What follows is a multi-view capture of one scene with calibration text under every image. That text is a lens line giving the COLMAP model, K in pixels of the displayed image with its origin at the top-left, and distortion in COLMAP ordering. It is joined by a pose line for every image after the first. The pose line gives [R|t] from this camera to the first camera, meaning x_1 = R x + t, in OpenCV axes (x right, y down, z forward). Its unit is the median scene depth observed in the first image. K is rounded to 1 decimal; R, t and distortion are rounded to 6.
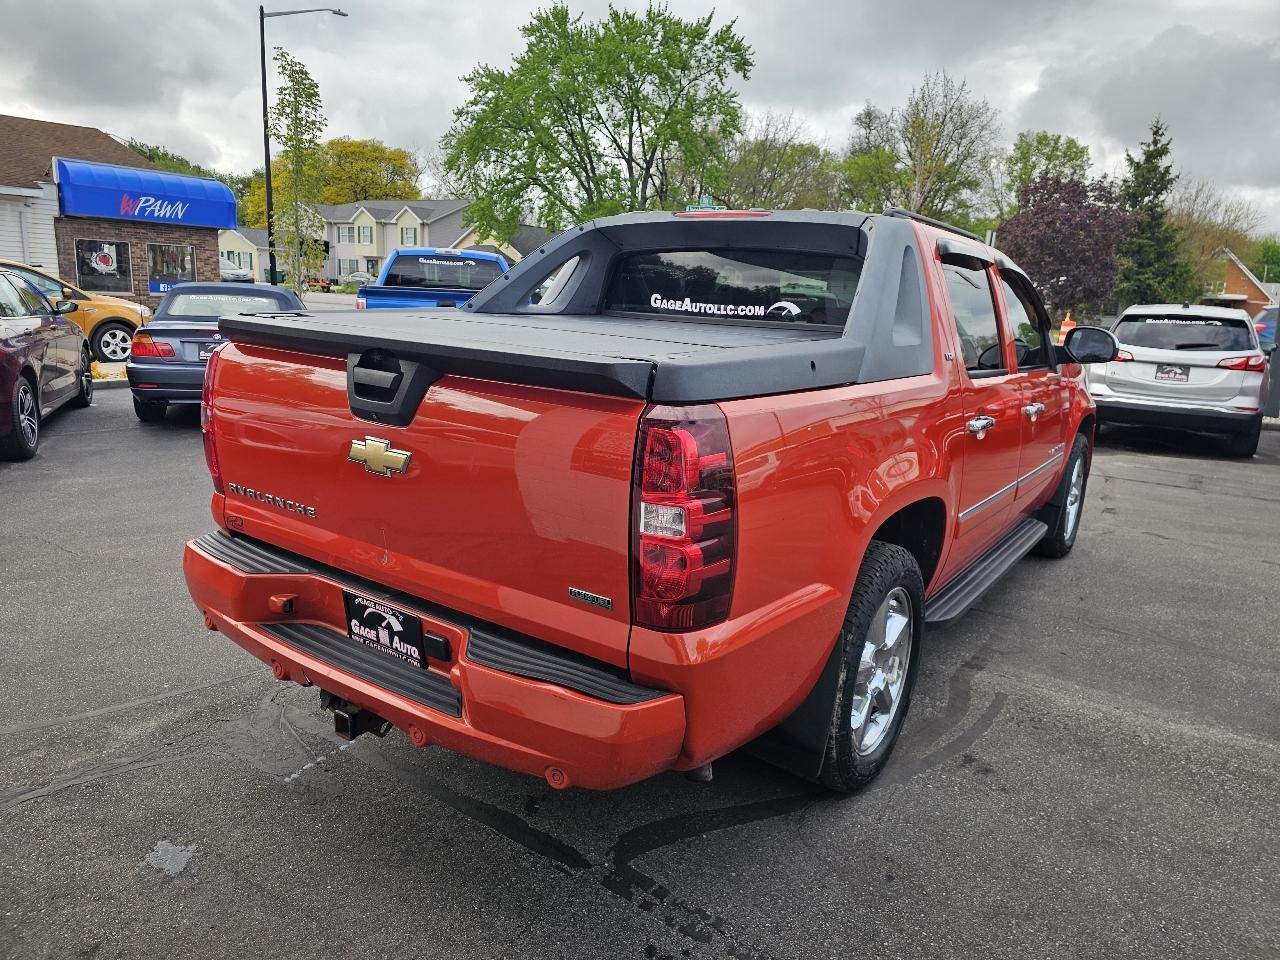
lens RADIAL K [[850.7, 0, 639.2], [0, 850.7, 475.1], [0, 0, 1]] dist [0.070744, -0.064618]
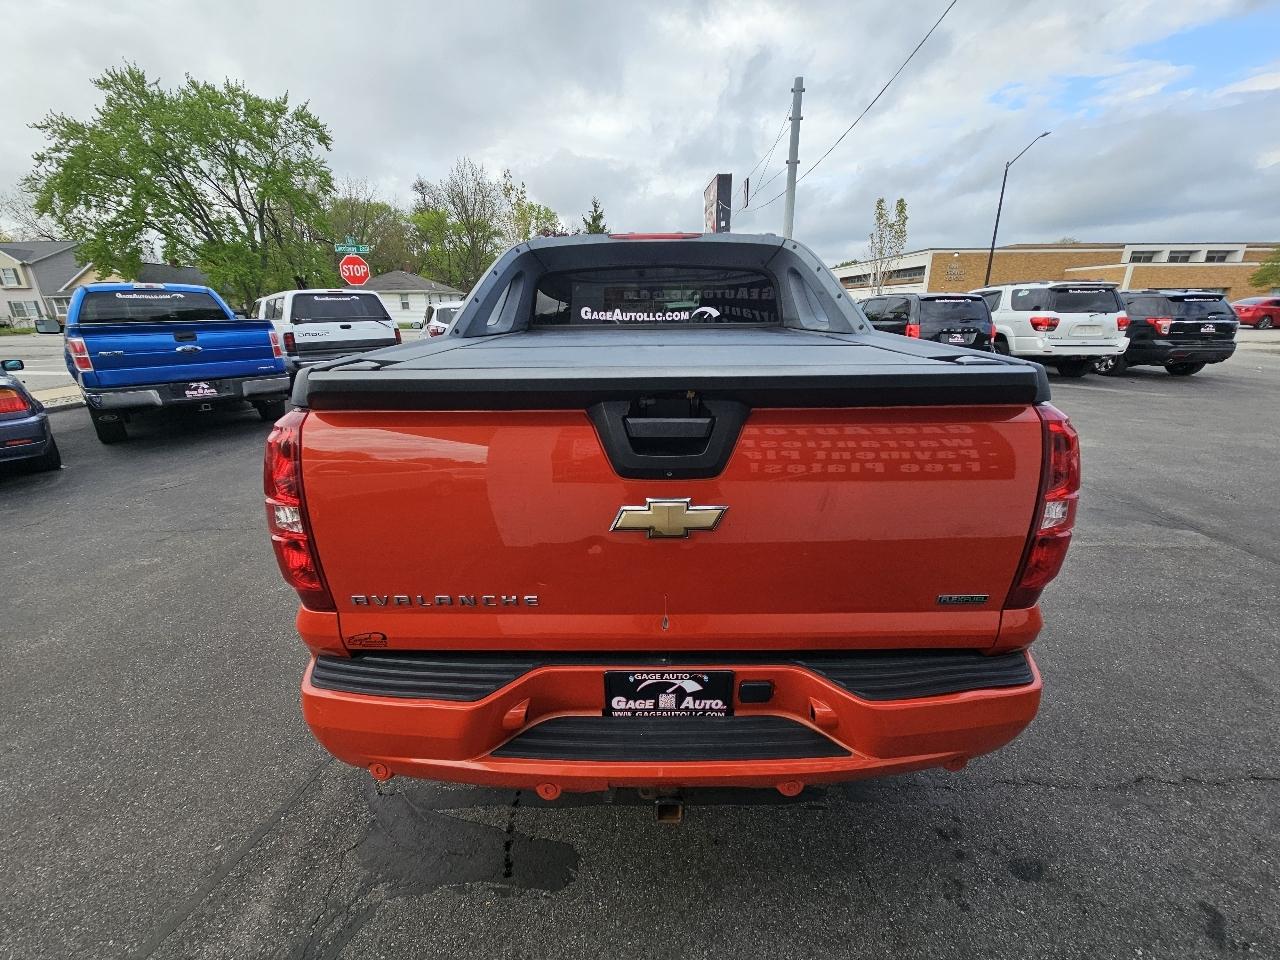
lens RADIAL K [[514.9, 0, 638.6], [0, 514.9, 482.0], [0, 0, 1]] dist [-0.001656, 0.000131]
pose [[0.820896, -0.237236, 0.519469, -0.022698], [0.171190, 0.970024, 0.172474, -0.005800], [-0.544815, -0.052655, 0.836902, 0.023124]]
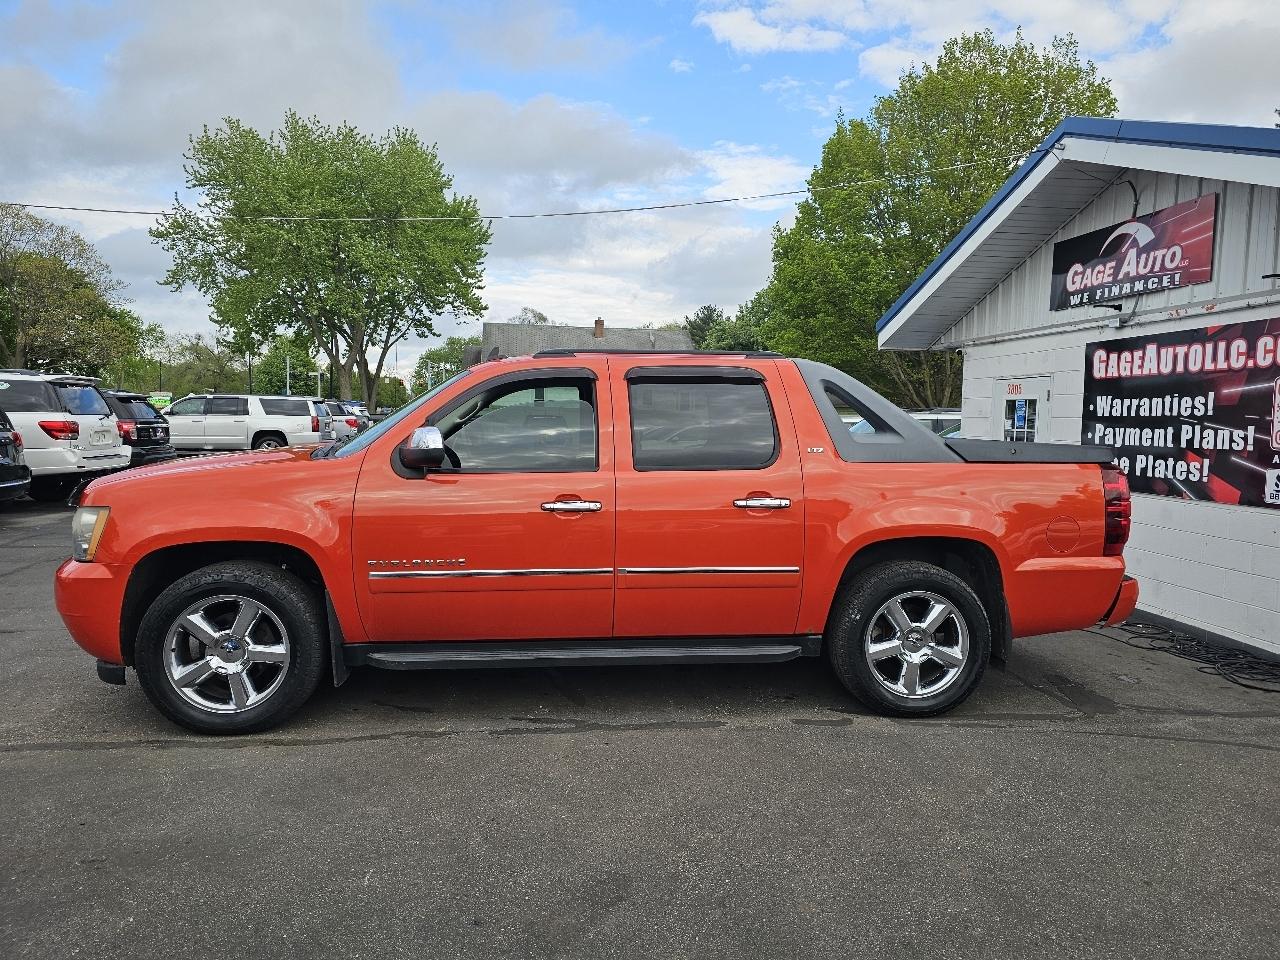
lens RADIAL K [[857.8, 0, 644.9], [0, 857.8, 470.7], [0, 0, 1]] dist [0.065832, -0.061691]
pose [[-0.670391, -0.112017, 0.733504, -0.053477], [0.105530, 0.964097, 0.243682, -0.031375], [-0.734465, 0.240769, -0.634501, 0.131803]]
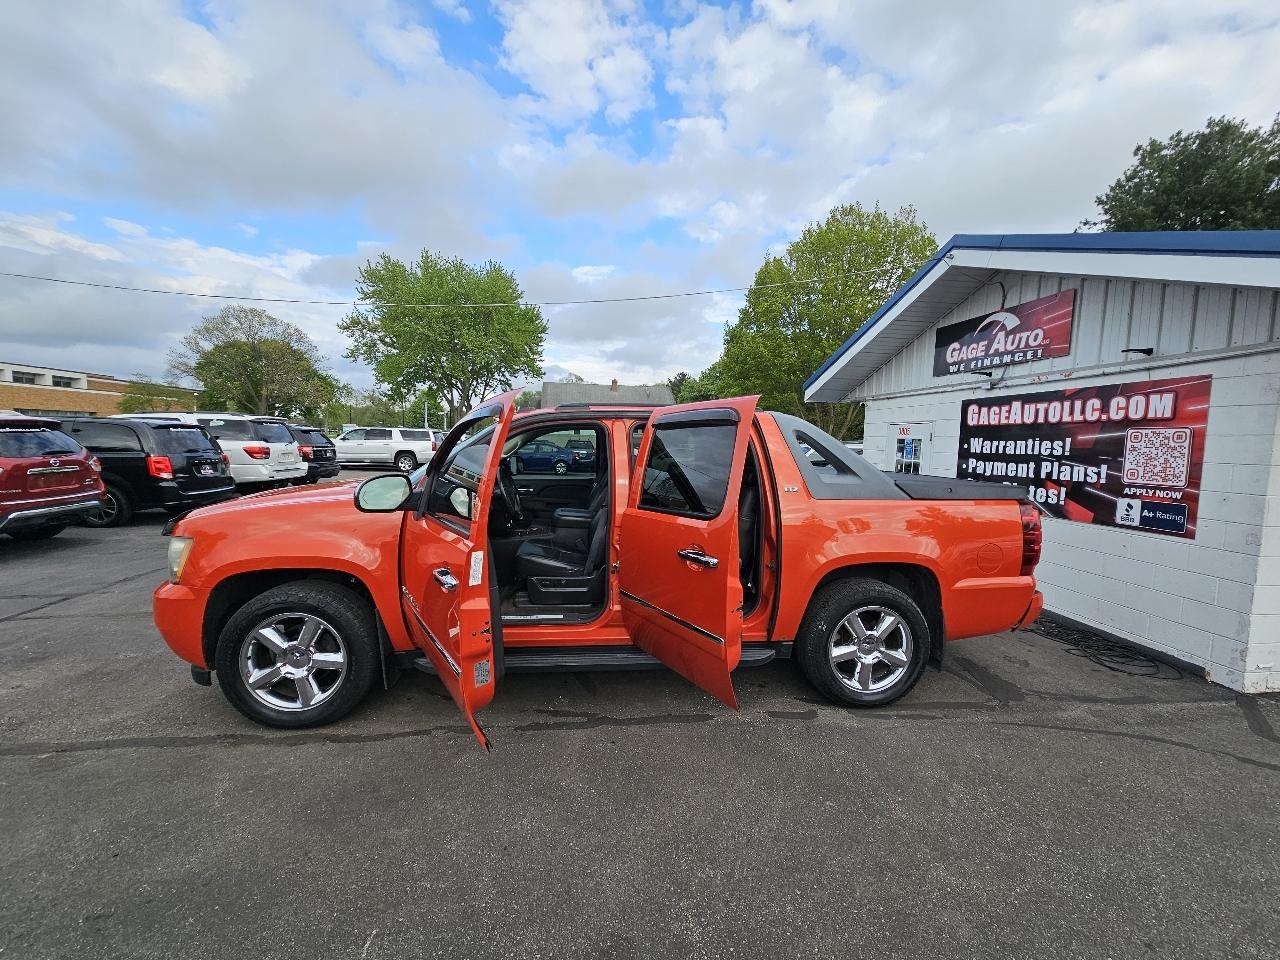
lens RADIAL K [[522.6, 0, 640.0], [0, 522.6, 480.0], [0, 0, 1]] dist [-0.000317, 0.000129]
pose [[-0.666267, -0.126718, 0.734868, -0.037442], [0.100388, 0.961245, 0.256770, -0.029739], [-0.738925, 0.244850, -0.627725, 0.118150]]
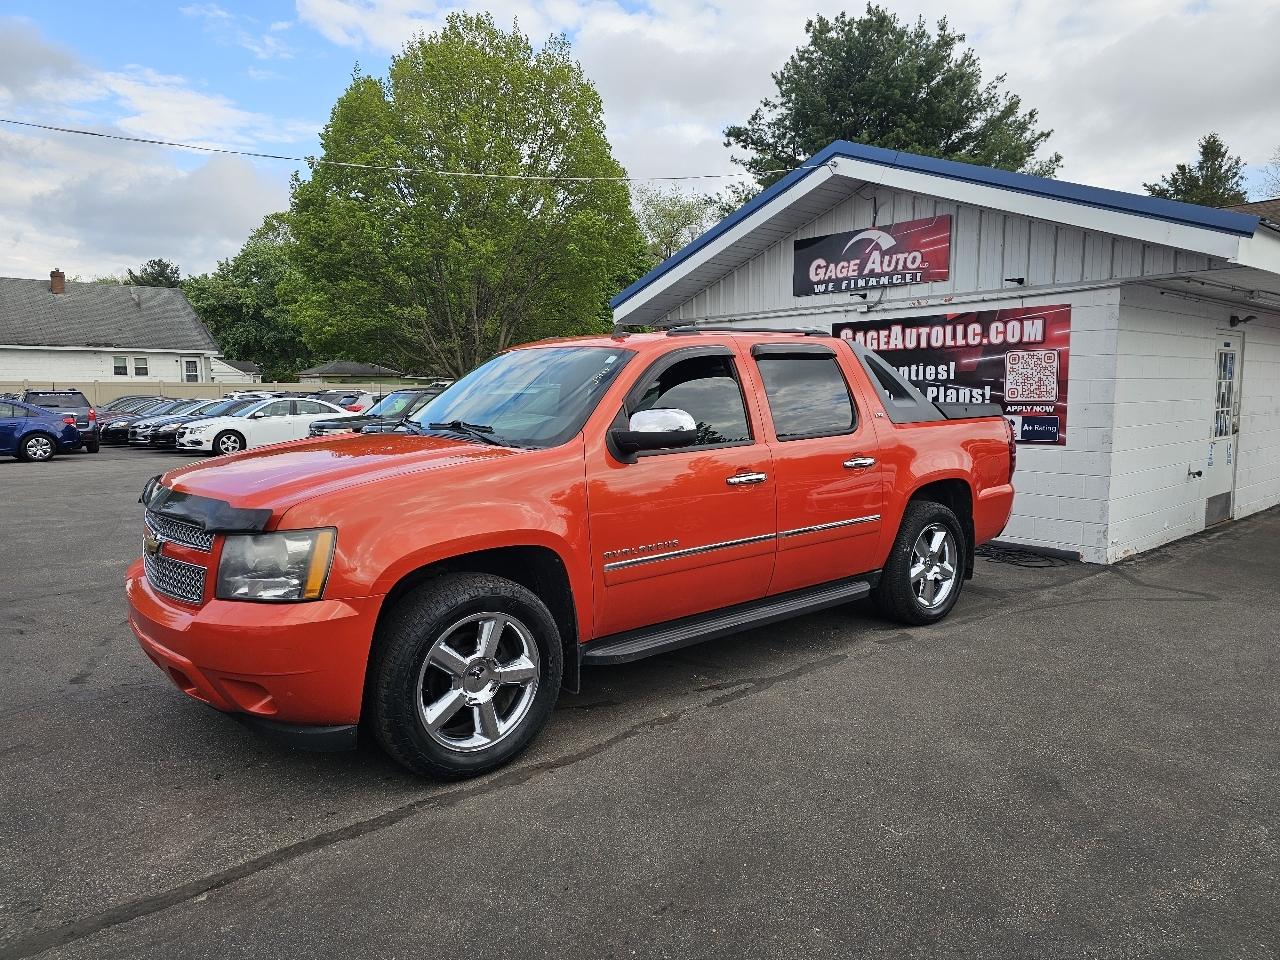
lens RADIAL K [[862.7, 0, 640.7], [0, 862.7, 470.3], [0, 0, 1]] dist [0.064450, -0.056906]
pose [[-0.970223, -0.068096, 0.232443, -0.004446], [0.008024, 0.950104, 0.311831, -0.036051], [-0.242080, 0.304411, -0.921266, 0.163973]]
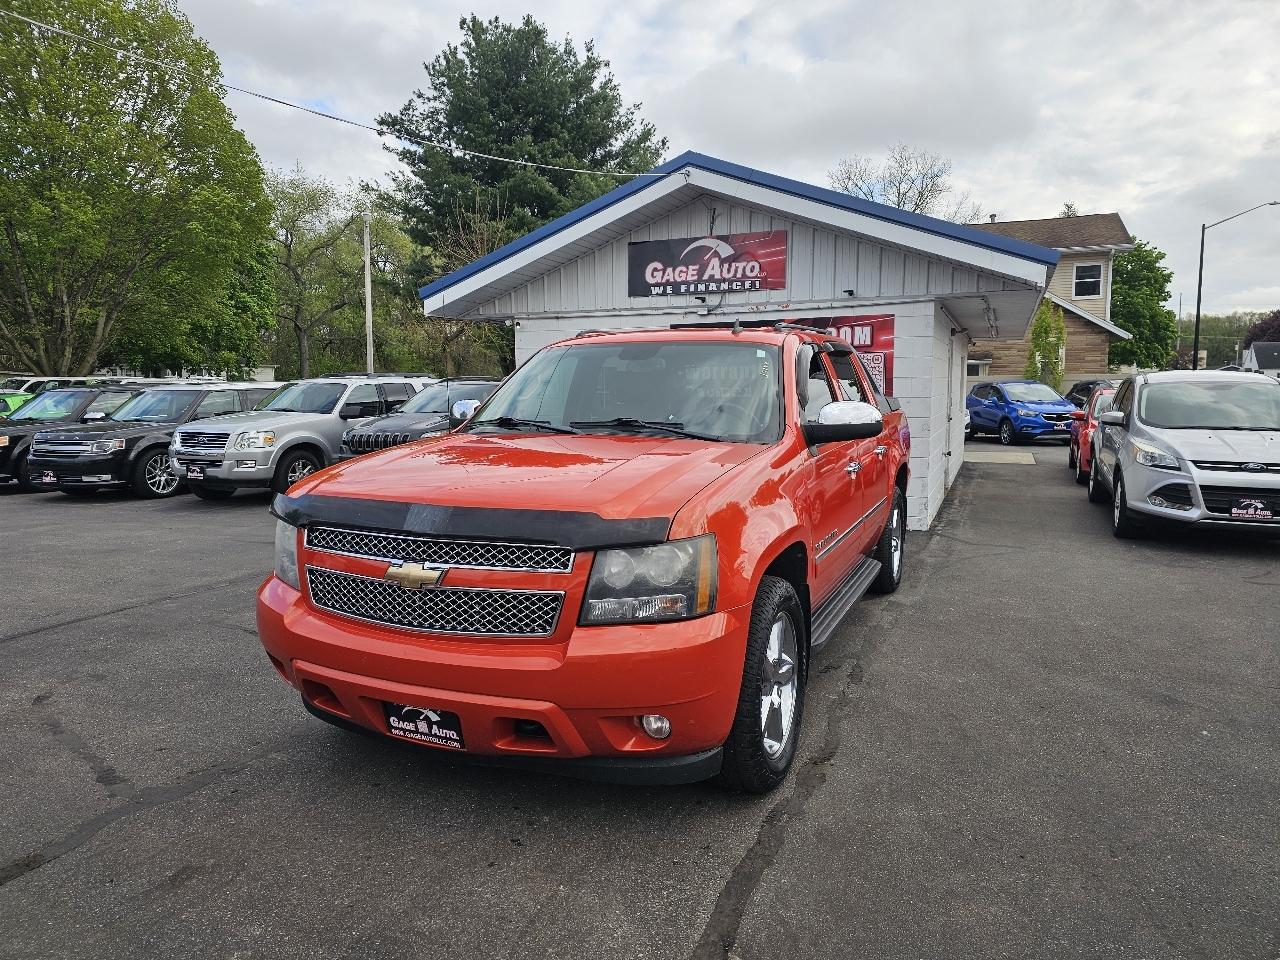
lens RADIAL K [[850.7, 0, 639.2], [0, 850.7, 475.1], [0, 0, 1]] dist [0.070744, -0.064618]
pose [[-0.979086, -0.023839, -0.202045, 0.040744], [-0.085712, 0.949007, 0.303379, -0.033613], [0.184510, 0.314352, -0.931203, 0.163347]]
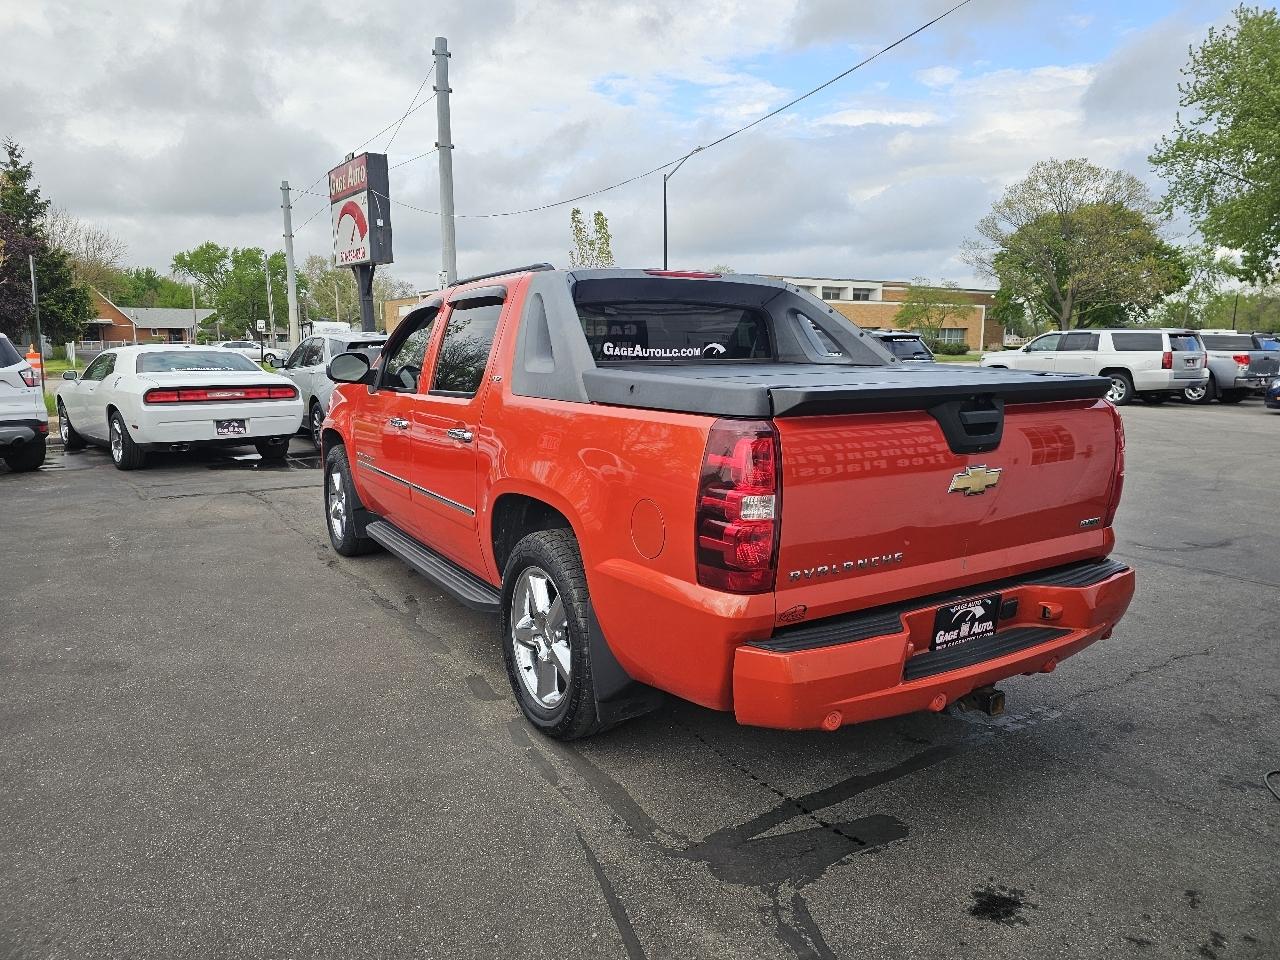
lens RADIAL K [[850.7, 0, 639.2], [0, 850.7, 475.1], [0, 0, 1]] dist [0.070744, -0.064618]
pose [[0.388365, -0.190107, 0.901683, -0.062824], [0.213979, 0.970348, 0.112421, -0.010661], [-0.896318, 0.149281, 0.417528, 0.035658]]
